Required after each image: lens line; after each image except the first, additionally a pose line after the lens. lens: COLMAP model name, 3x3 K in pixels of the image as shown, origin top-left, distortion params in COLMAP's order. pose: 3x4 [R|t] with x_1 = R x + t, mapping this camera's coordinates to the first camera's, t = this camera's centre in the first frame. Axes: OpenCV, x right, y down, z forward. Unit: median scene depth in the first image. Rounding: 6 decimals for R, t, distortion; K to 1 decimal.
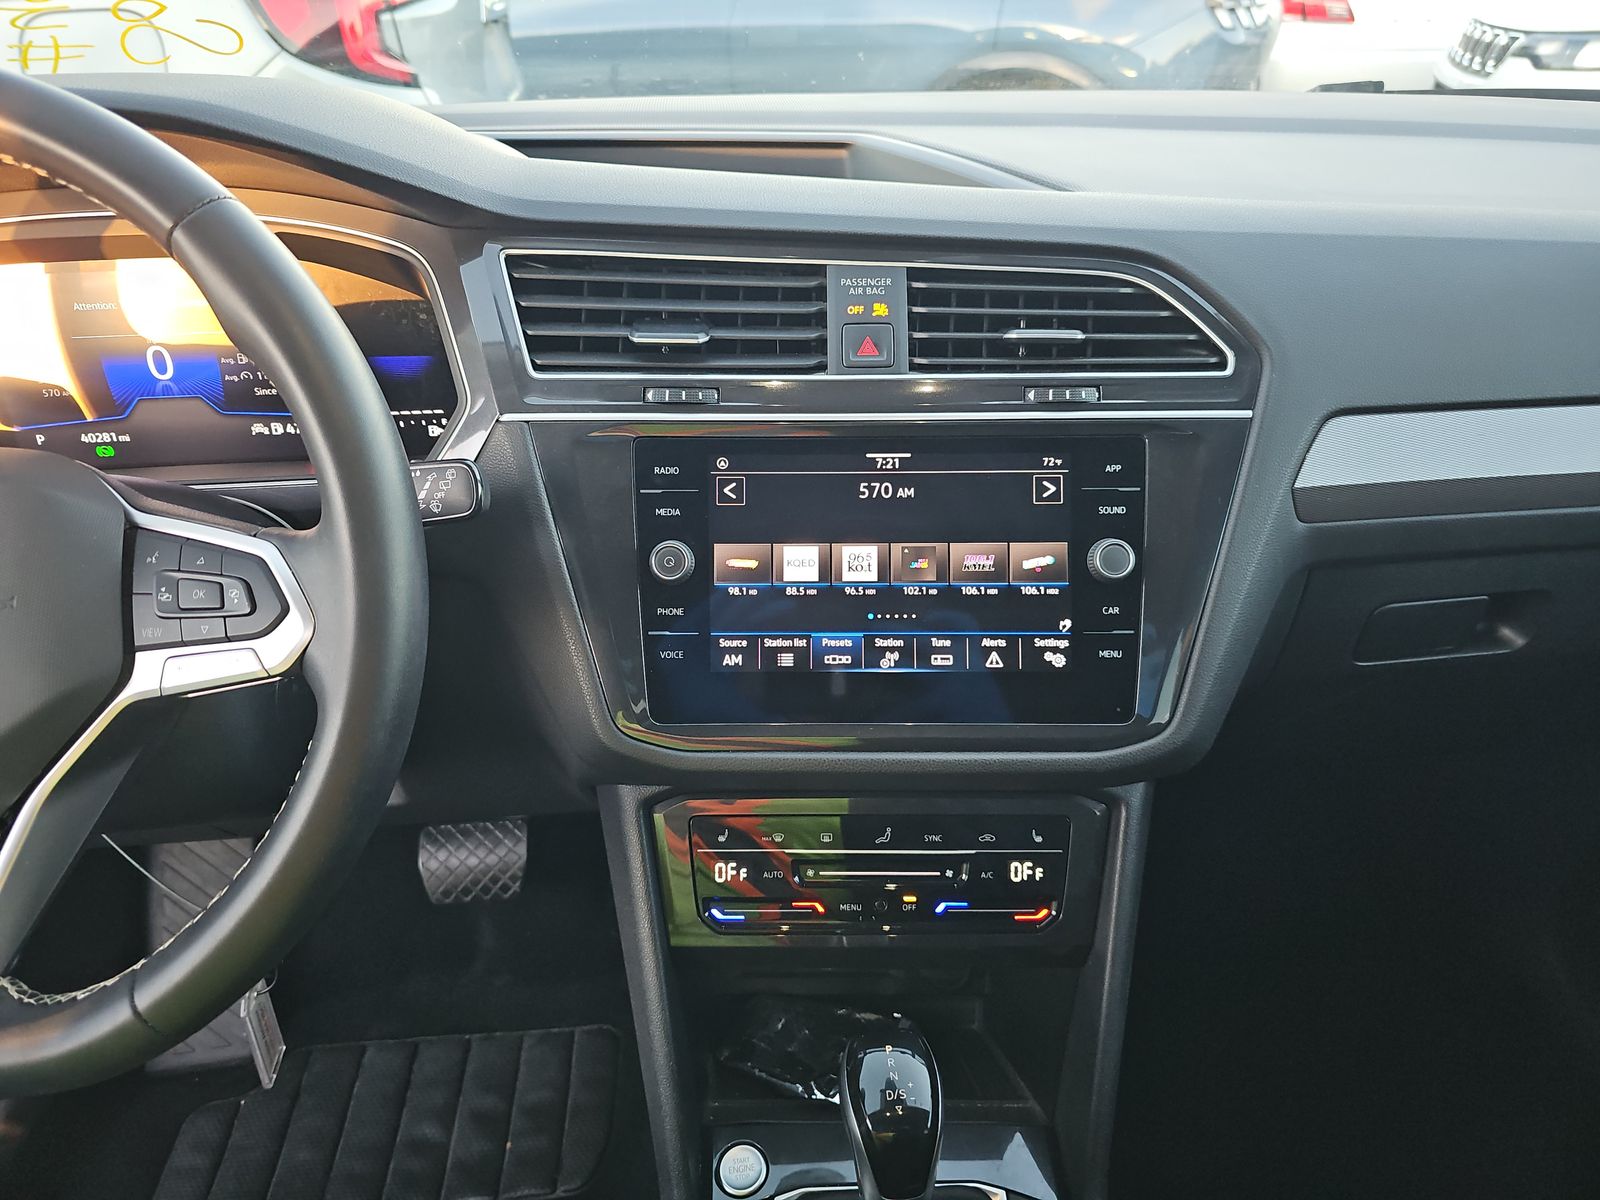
lens RADIAL K [[1084.1, 0, 798.3], [0, 1084.1, 603.6], [0, 0, 1]] dist [0.014961, -0.020921]
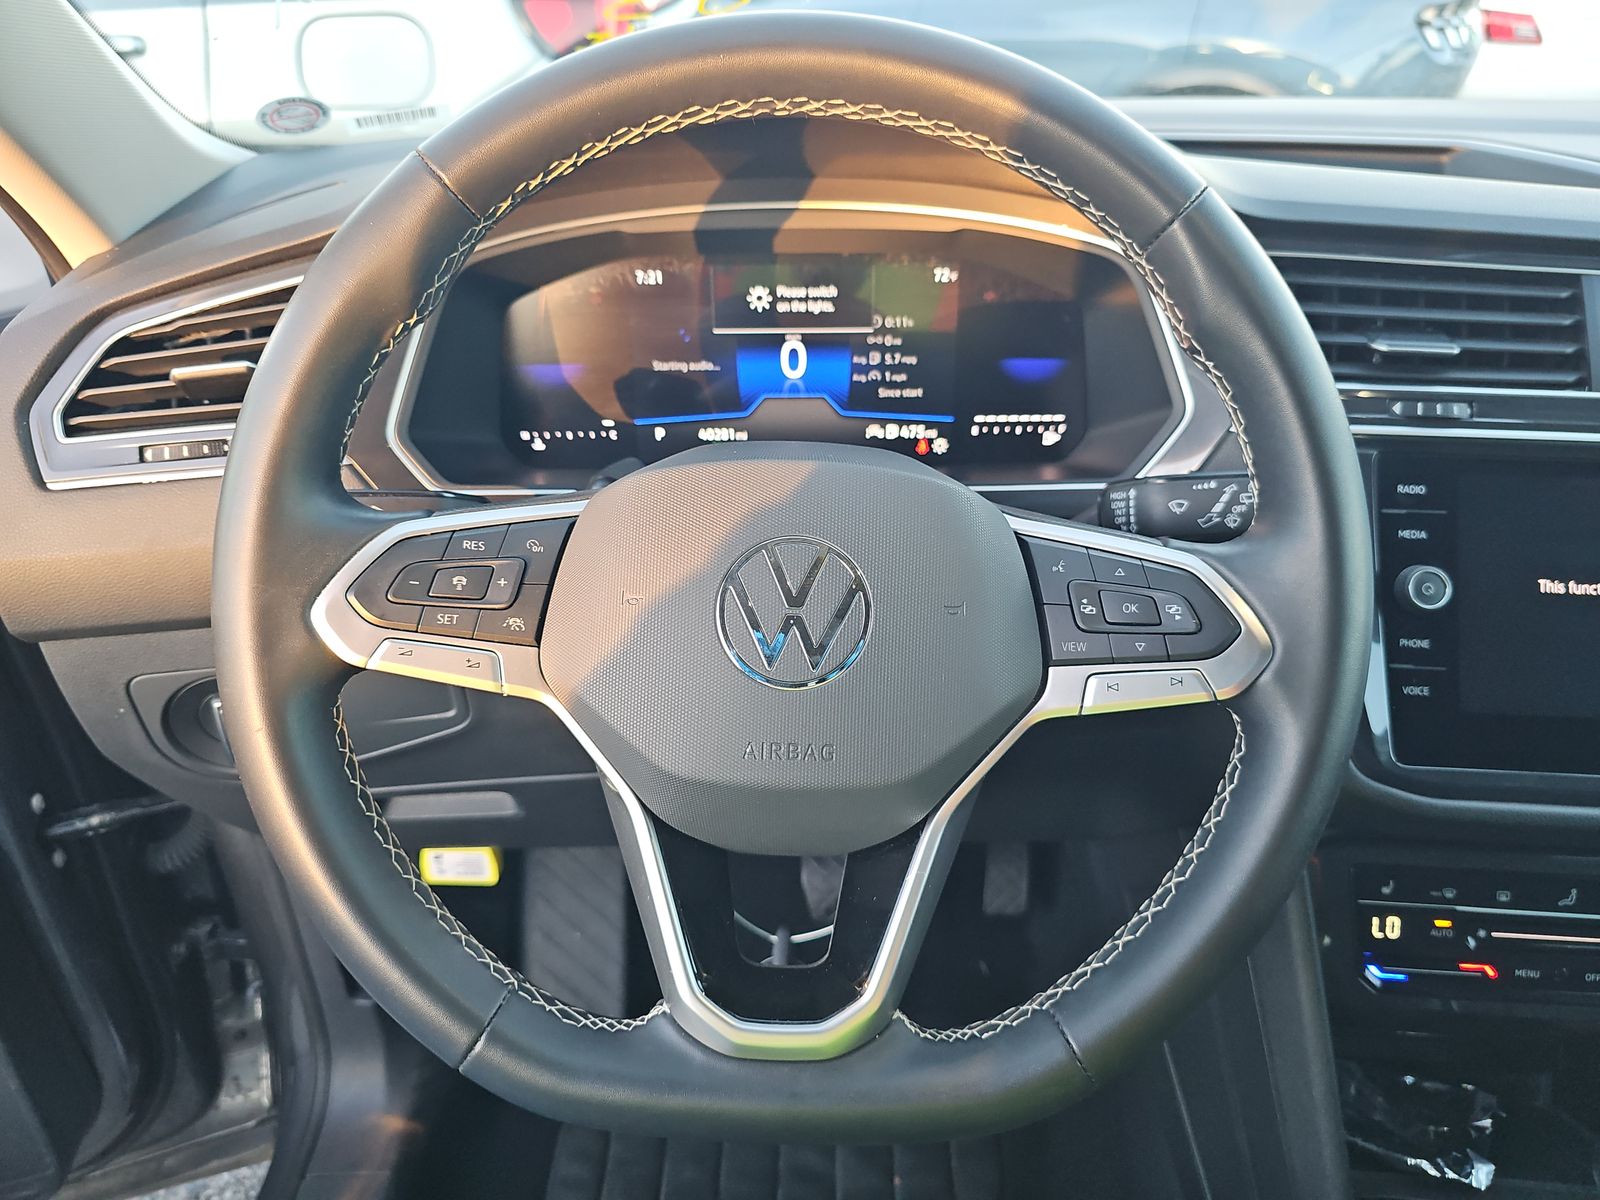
lens RADIAL K [[1084.1, 0, 765.6], [0, 1084.1, 592.6], [0, 0, 1]] dist [0.014961, -0.020921]
pose [[0.996464, 0.043795, -0.071710, -0.538044], [-0.045383, 0.998756, -0.020671, 0.007702], [0.070716, 0.023852, 0.997211, 0.036156]]
